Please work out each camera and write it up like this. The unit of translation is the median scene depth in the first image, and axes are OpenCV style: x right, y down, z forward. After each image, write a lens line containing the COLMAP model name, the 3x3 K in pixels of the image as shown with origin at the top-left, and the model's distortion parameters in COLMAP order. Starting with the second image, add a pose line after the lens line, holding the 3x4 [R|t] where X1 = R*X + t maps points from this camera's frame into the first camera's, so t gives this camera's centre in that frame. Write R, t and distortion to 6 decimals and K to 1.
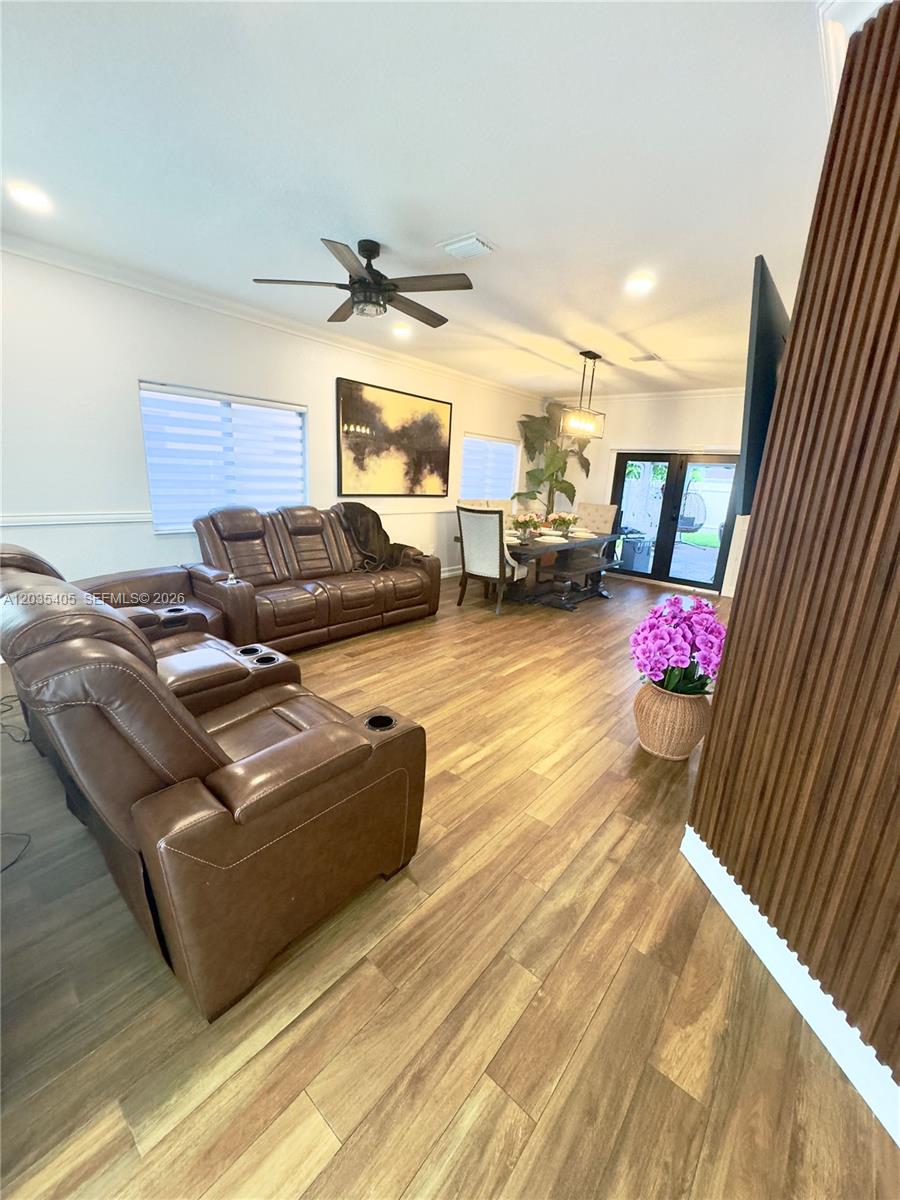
lens RADIAL K [[480.3, 0, 450.5], [0, 480.3, 599.8], [0, 0, 1]] dist [-0.006366, 0.001806]
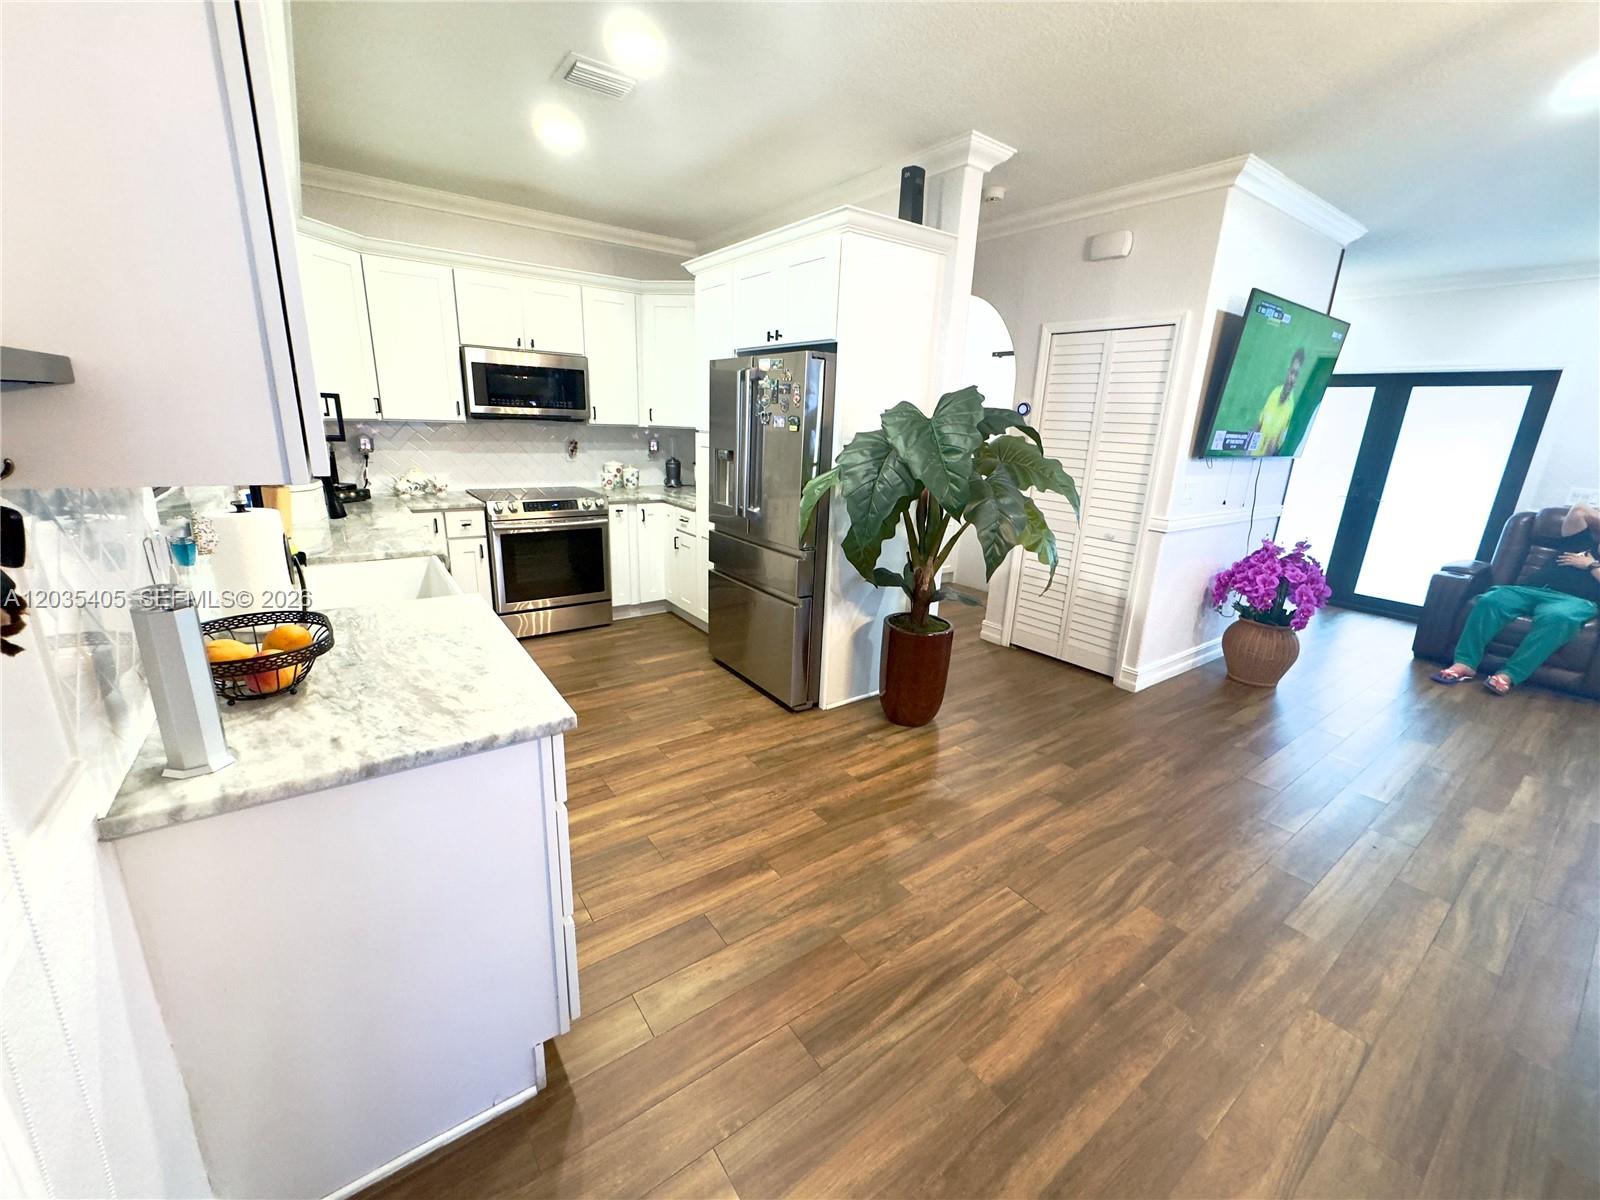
lens RADIAL K [[640.4, 0, 799.8], [0, 640.4, 598.6], [0, 0, 1]] dist [-0.006366, 0.001806]
pose [[-0.964879, -0.154901, 0.212167, 0.666888], [-0.025094, 0.858308, 0.512520, -0.333018], [-0.261495, 0.489196, -0.832051, 1.375642]]
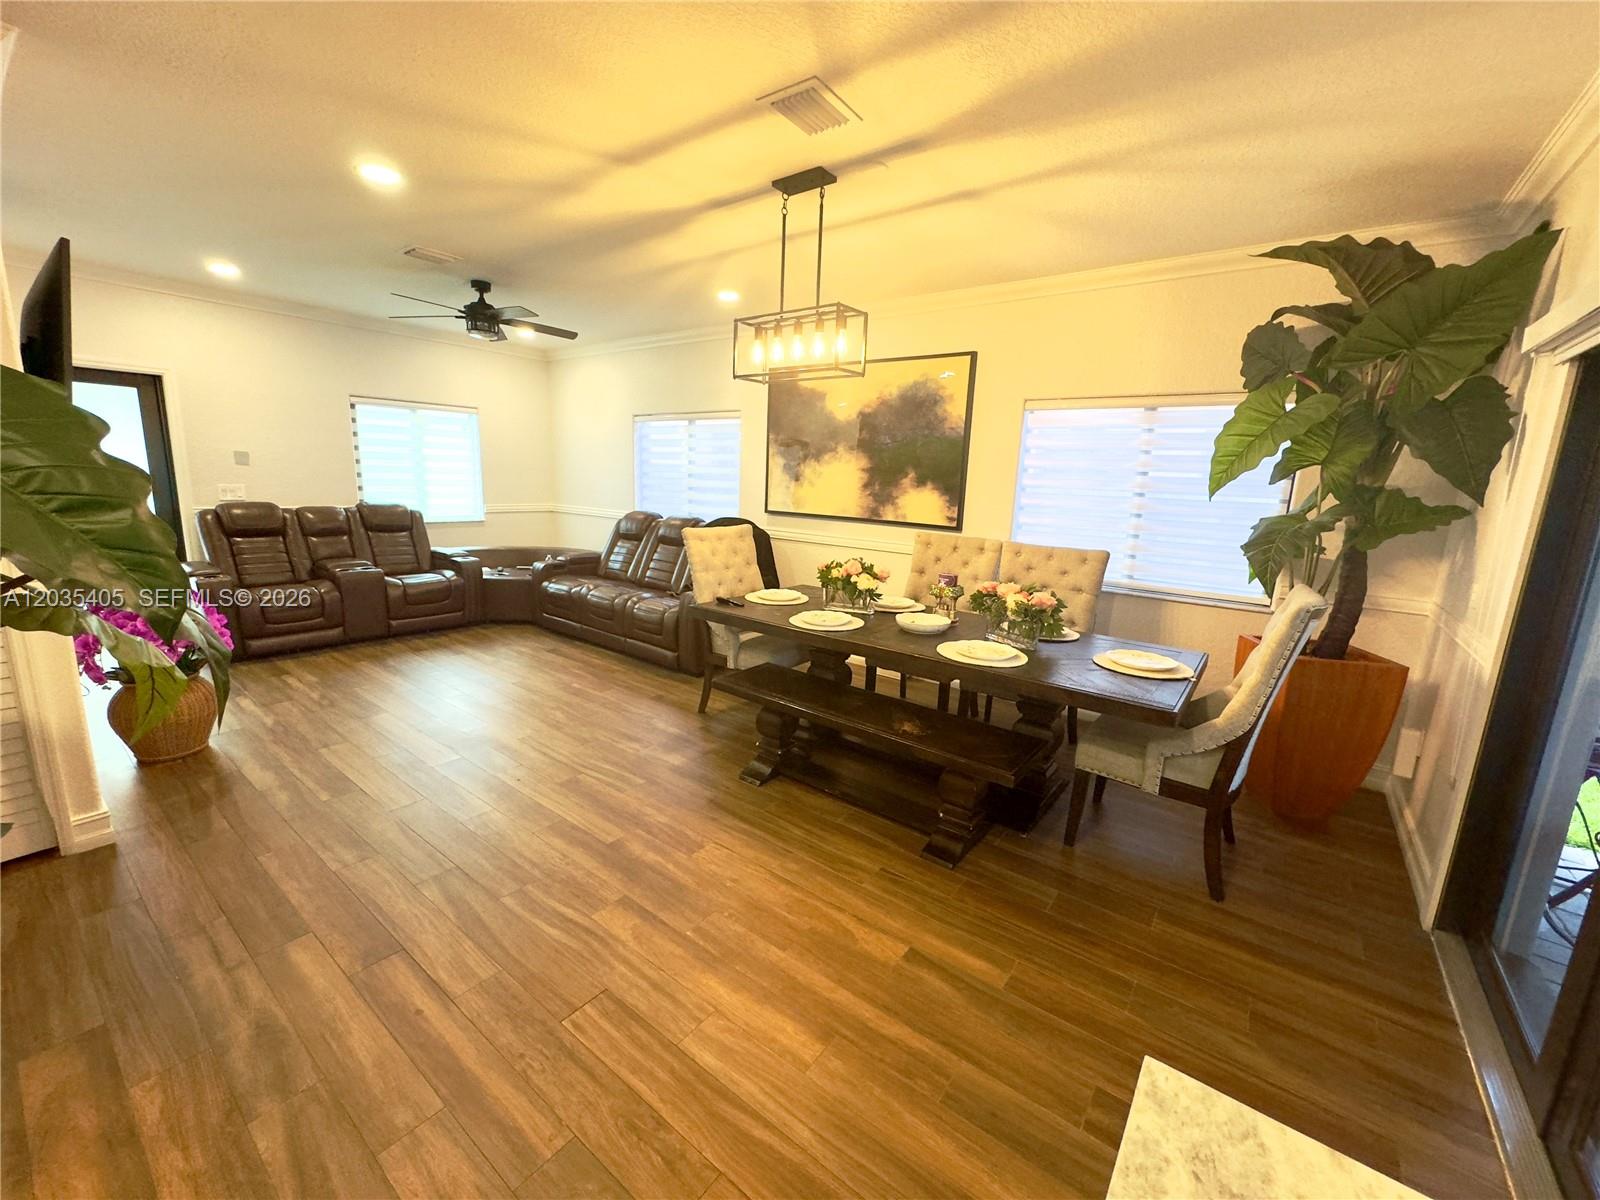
lens RADIAL K [[640.4, 0, 800.7], [0, 640.4, 598.4], [0, 0, 1]] dist [-0.006366, 0.001806]
pose [[0.050195, 0.139387, -0.988965, 0.923021], [-0.288935, 0.949897, 0.119216, -0.244444], [0.956032, 0.279763, 0.087954, 1.093744]]
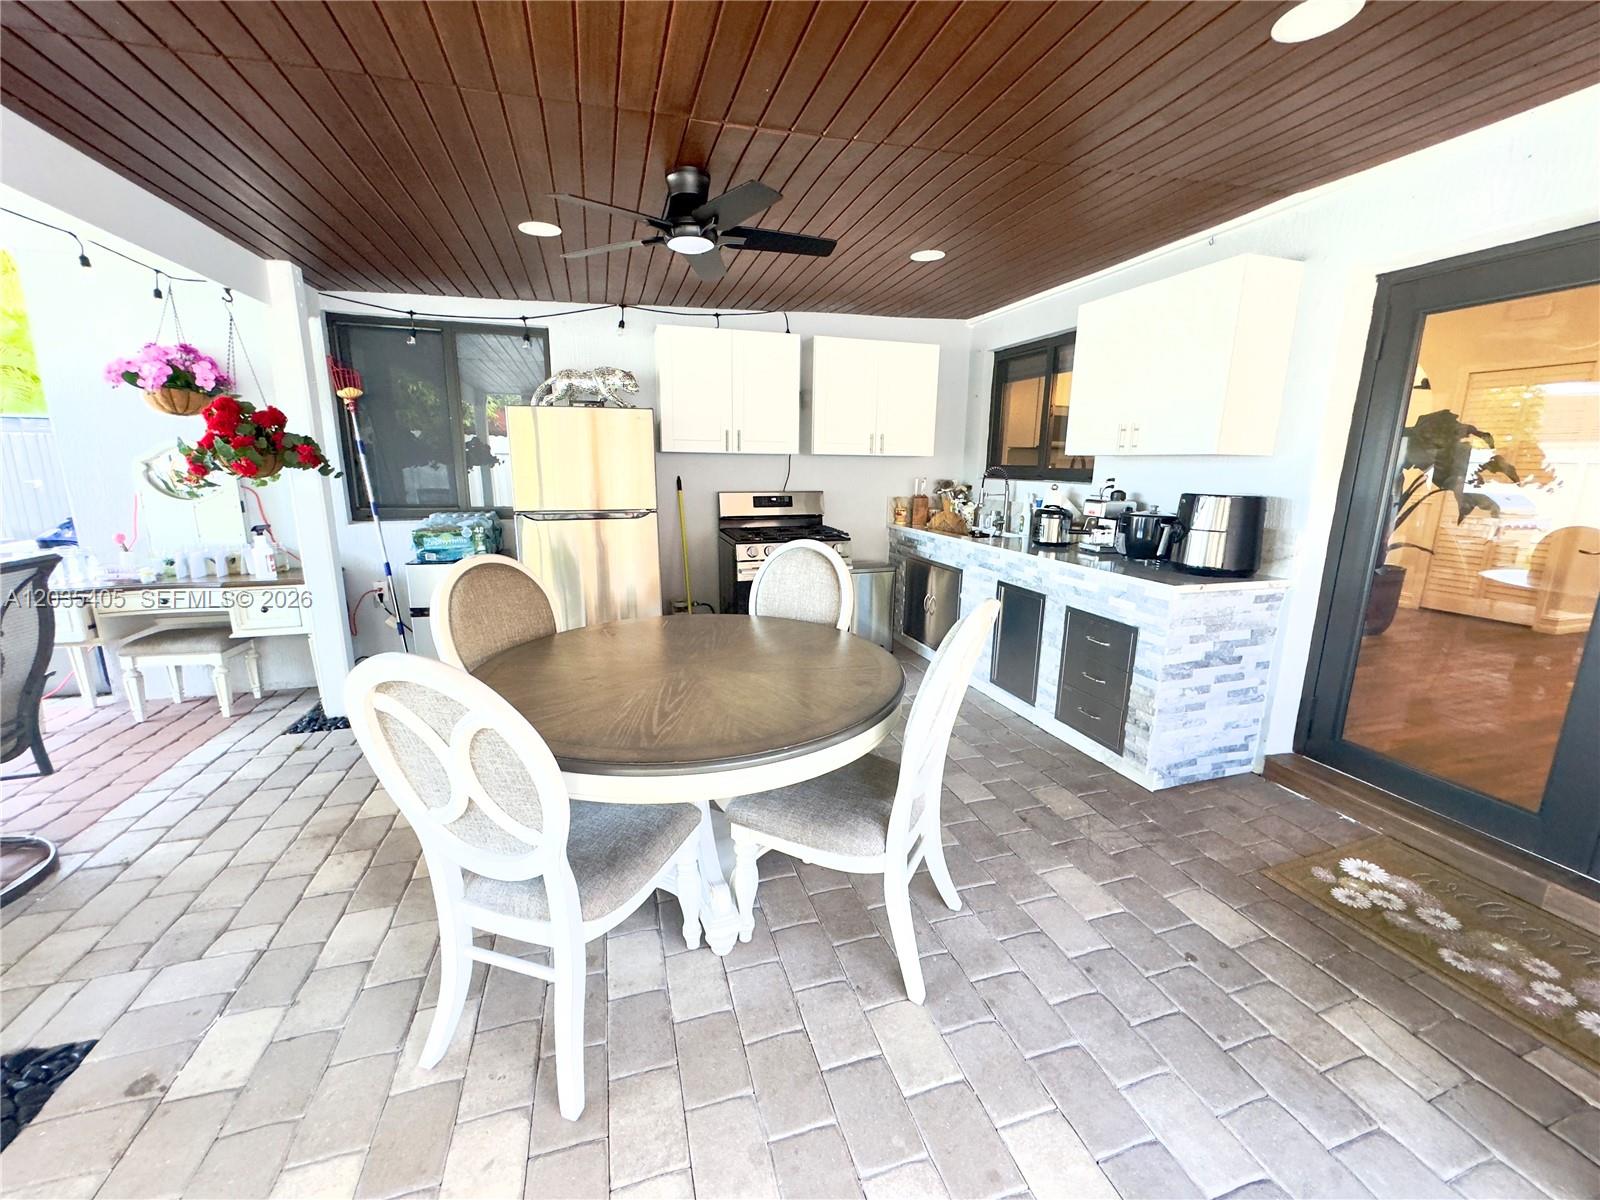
lens RADIAL K [[640.4, 0, 799.3], [0, 640.4, 596.9], [0, 0, 1]] dist [-0.006366, 0.001806]
pose [[-0.841437, -0.174697, 0.511336, 0.929127], [0.079118, 0.896267, 0.436401, -0.441347], [-0.534531, 0.407660, -0.740331, 2.059619]]
